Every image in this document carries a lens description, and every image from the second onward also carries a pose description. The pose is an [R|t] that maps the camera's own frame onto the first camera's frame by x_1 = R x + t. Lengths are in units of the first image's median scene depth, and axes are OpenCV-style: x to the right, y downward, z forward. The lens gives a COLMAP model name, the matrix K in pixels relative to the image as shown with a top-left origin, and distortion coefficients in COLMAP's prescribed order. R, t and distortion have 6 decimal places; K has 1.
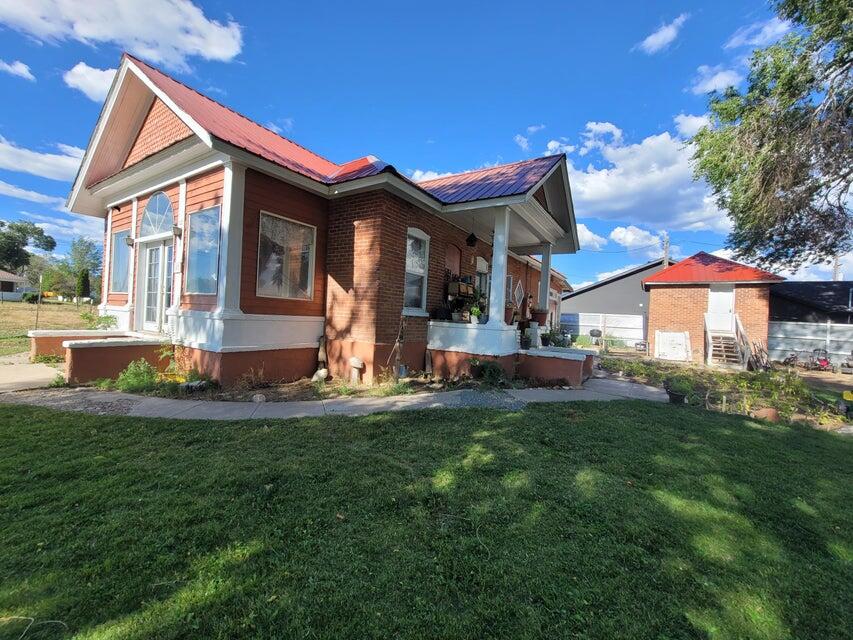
lens RADIAL K [[348.8, 0, 428.5], [0, 348.8, 323.3], [0, 0, 1]] dist [0.000240, -0.000074]
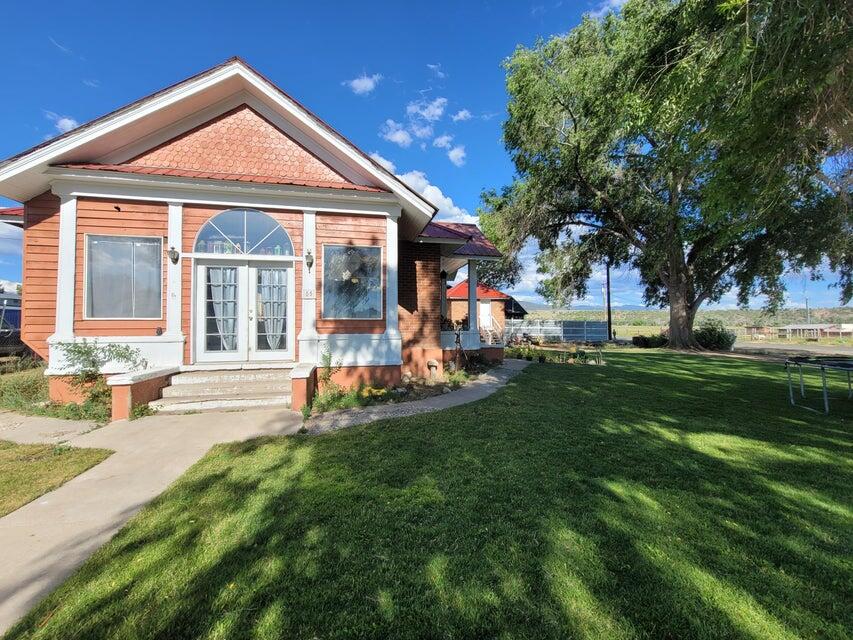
lens RADIAL K [[348.8, 0, 428.5], [0, 348.8, 323.3], [0, 0, 1]] dist [0.000240, -0.000074]
pose [[0.707601, -0.043659, 0.705262, -0.978408], [0.044098, 0.998872, 0.017591, -0.061265], [-0.705235, 0.018653, 0.708728, 0.005345]]
